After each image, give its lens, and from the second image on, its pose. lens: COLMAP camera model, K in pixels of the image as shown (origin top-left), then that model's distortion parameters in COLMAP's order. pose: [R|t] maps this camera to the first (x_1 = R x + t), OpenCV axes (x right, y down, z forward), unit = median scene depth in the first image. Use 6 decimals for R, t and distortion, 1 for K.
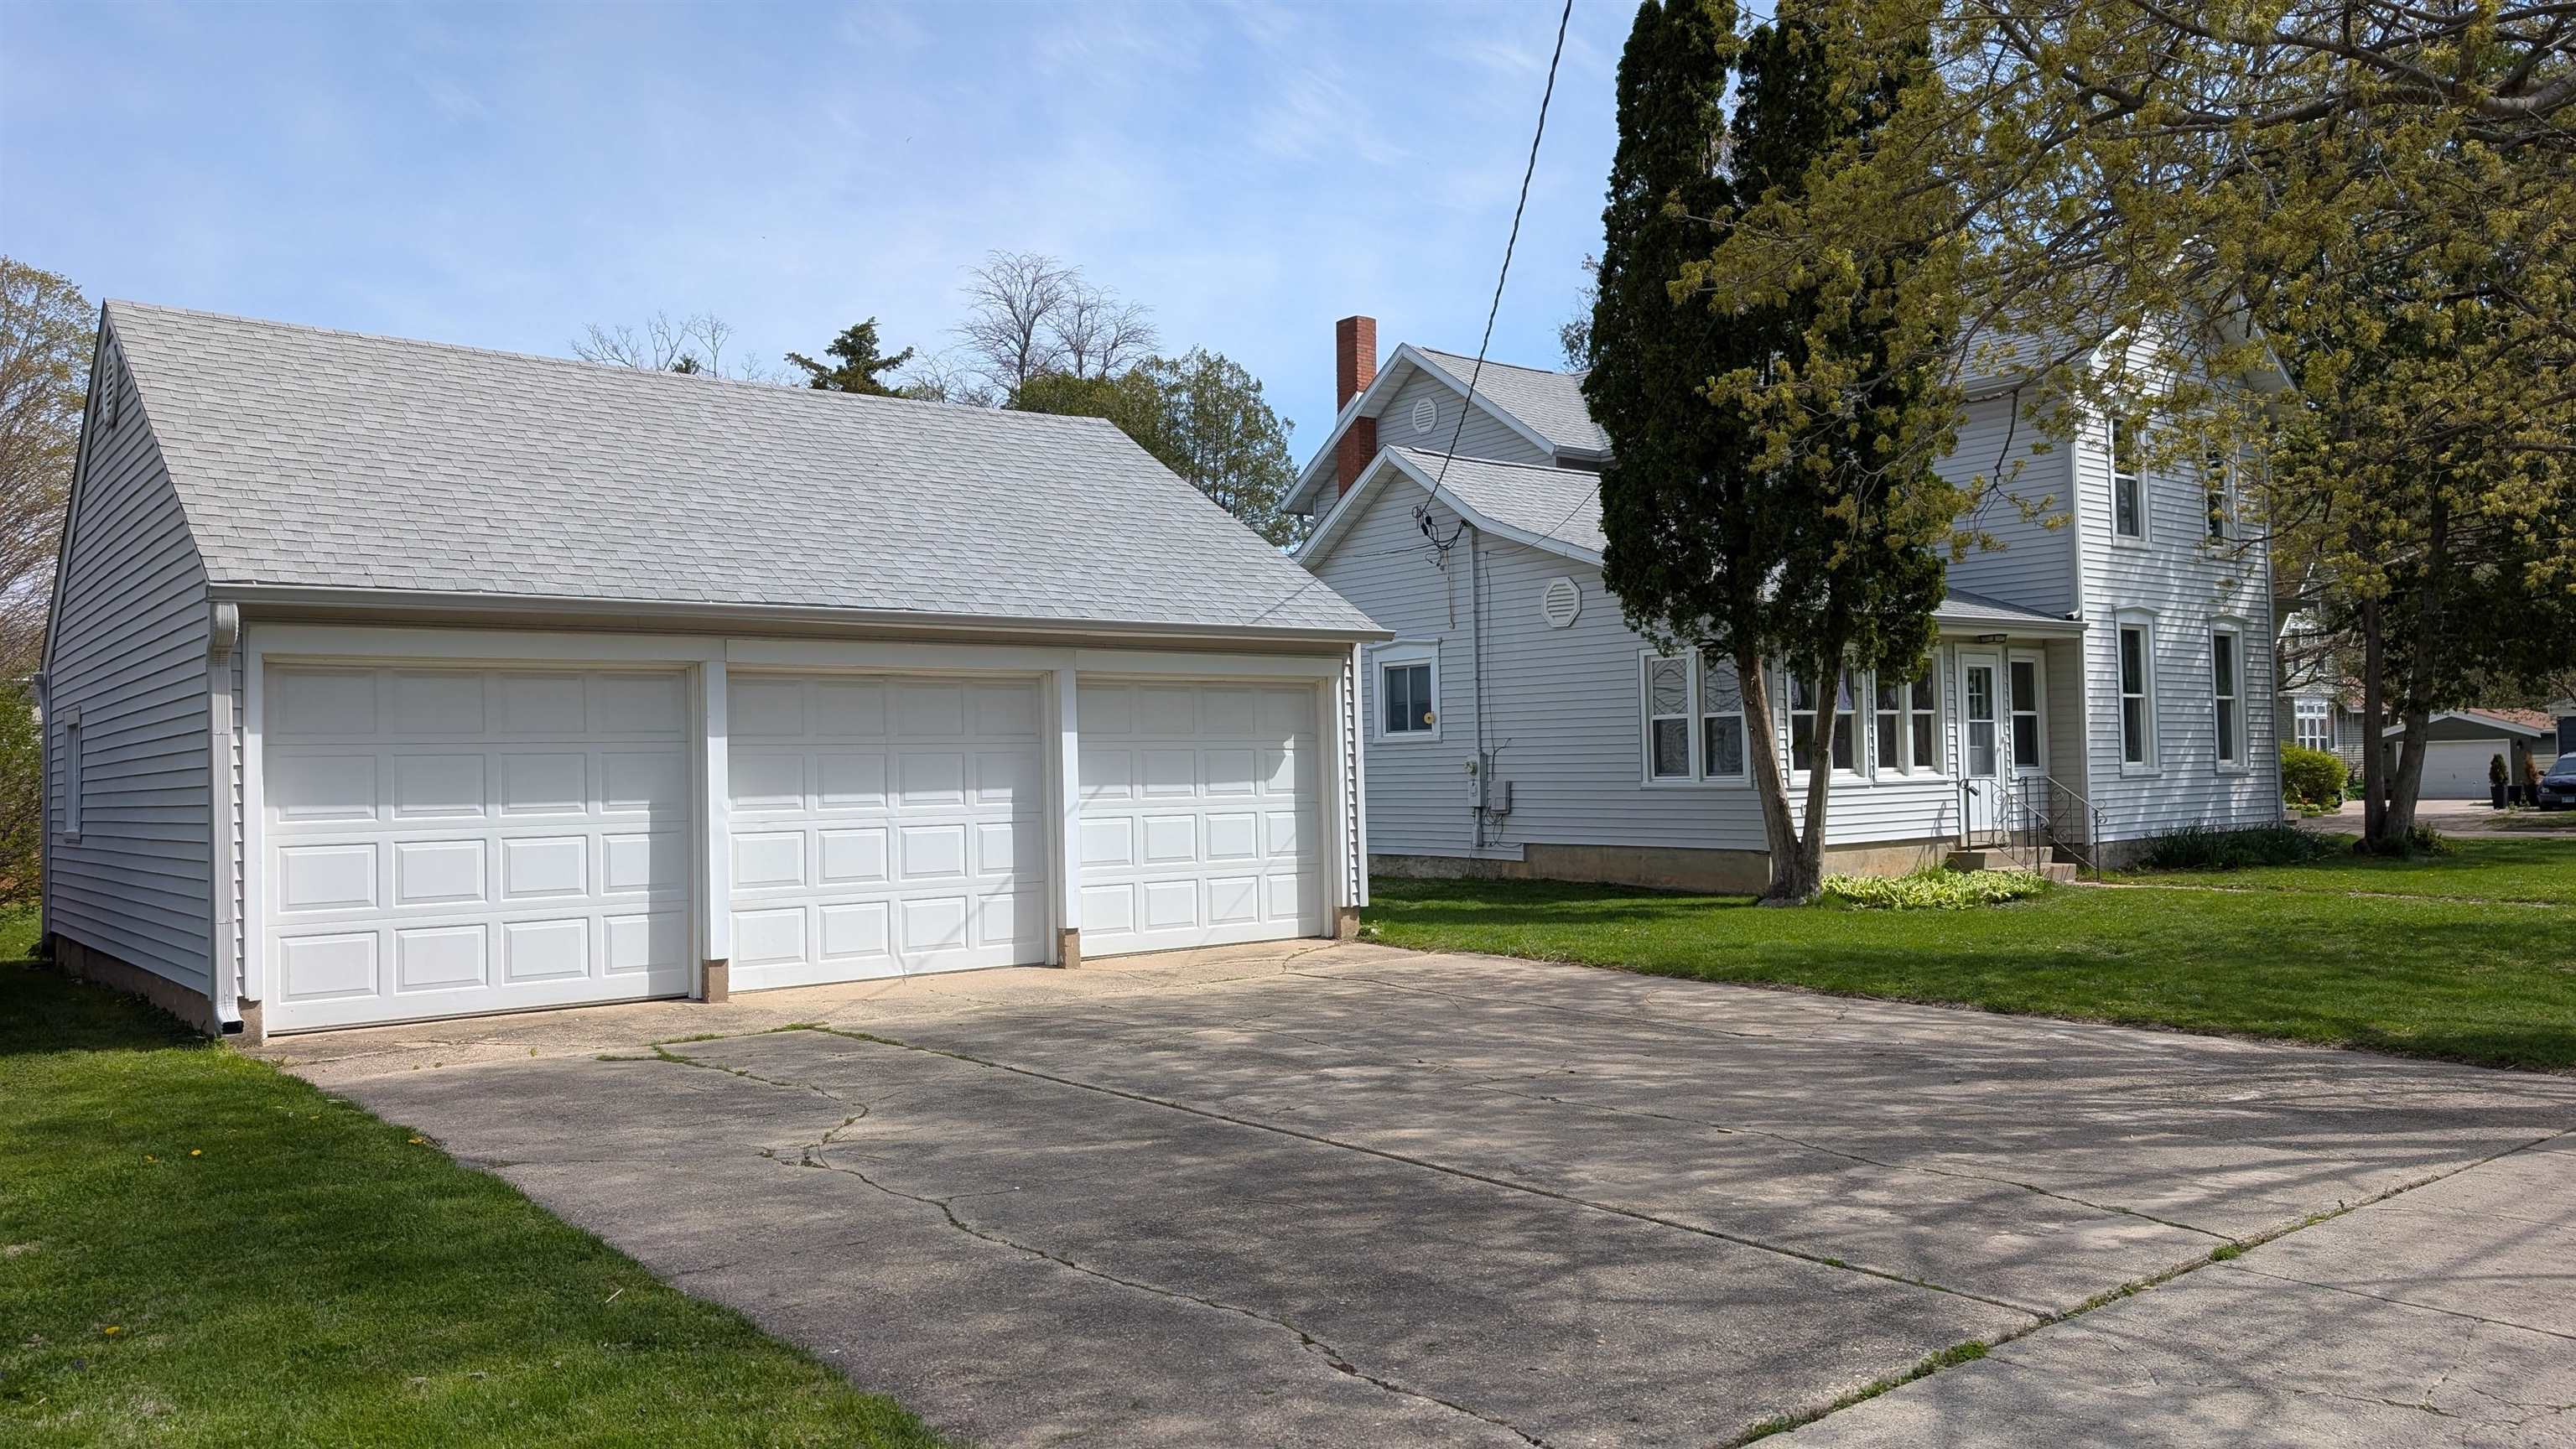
lens RADIAL K [[1894.1, 0, 1288.0], [0, 1894.1, 724.5], [0, 0, 1]] dist [0.013714, 0.005893]
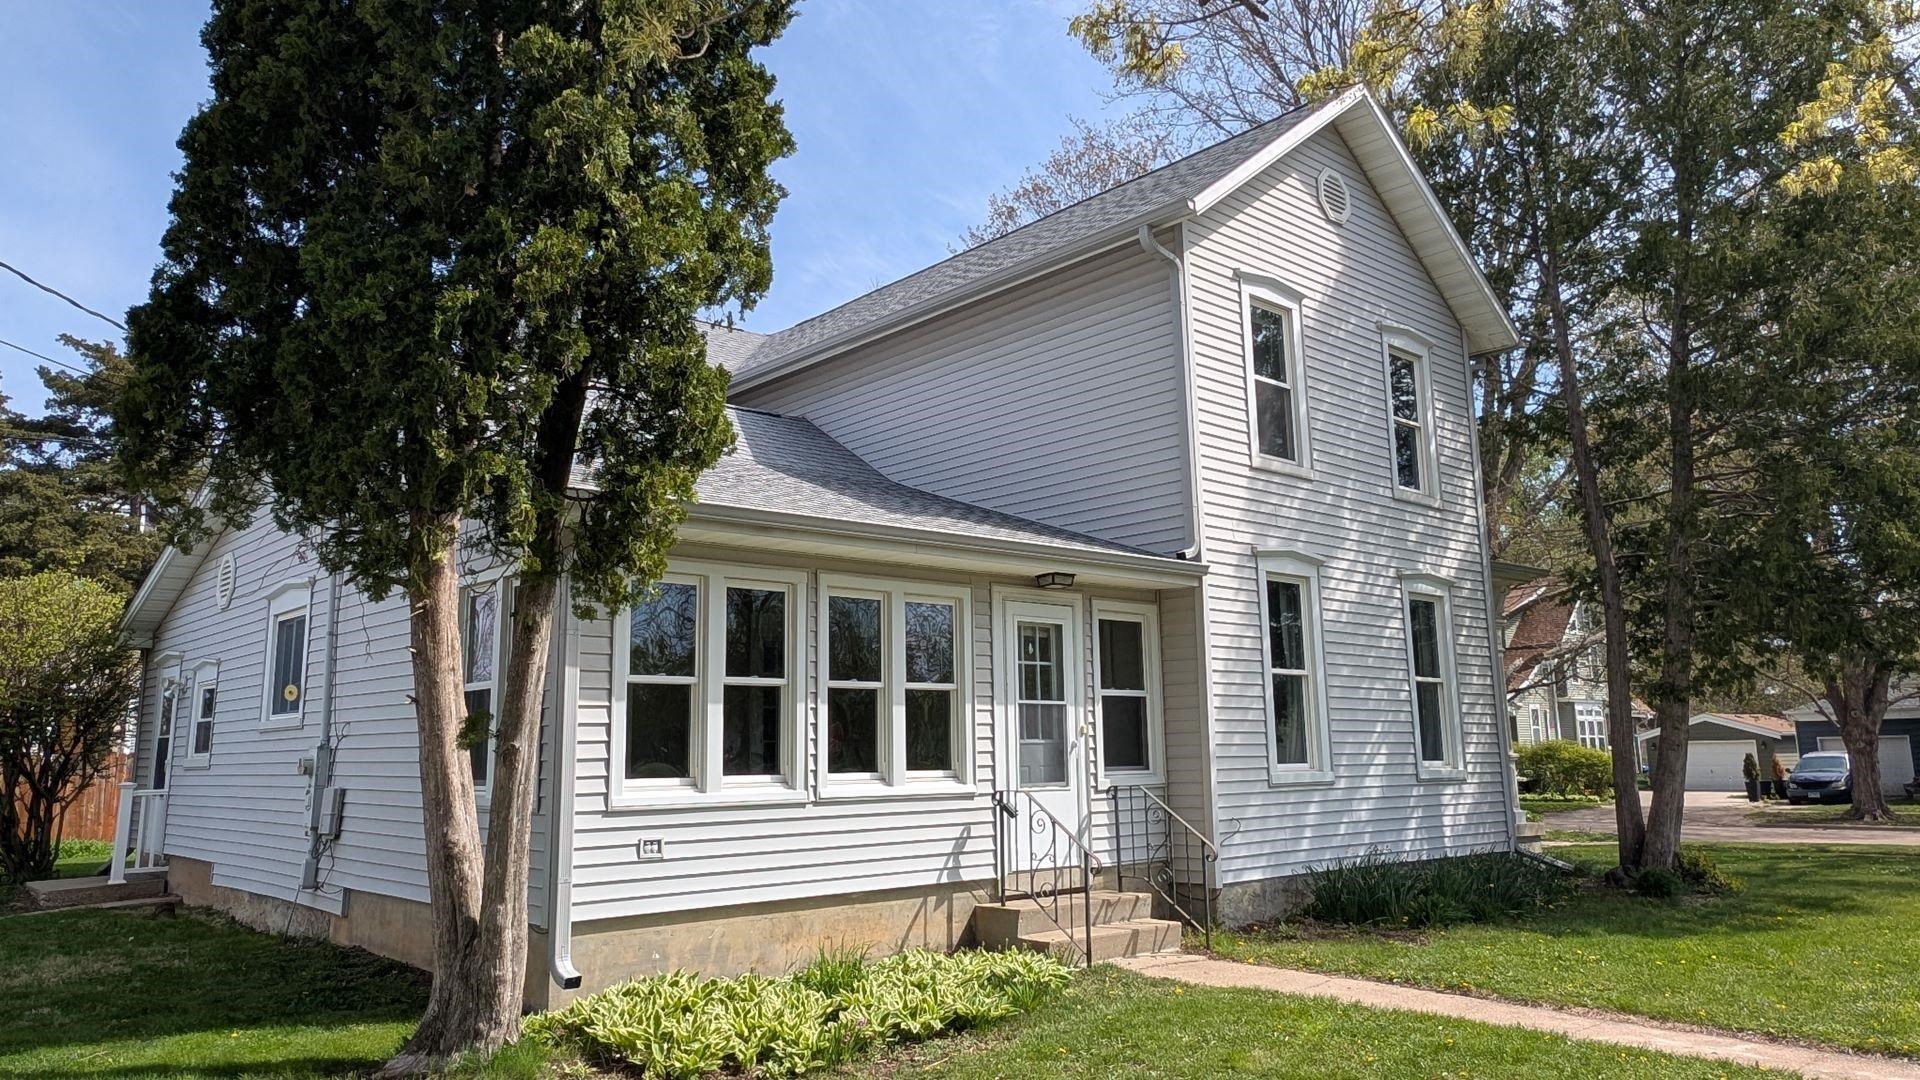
lens RADIAL K [[1274.5, 0, 960.0], [0, 1274.5, 540.0], [0, 0, 1]] dist [0.010004, 0.002851]
pose [[0.999582, 0.012165, 0.026226, 0.311765], [-0.008303, 0.989743, -0.142619, 0.005752], [-0.027692, 0.142342, 0.989430, 0.523458]]
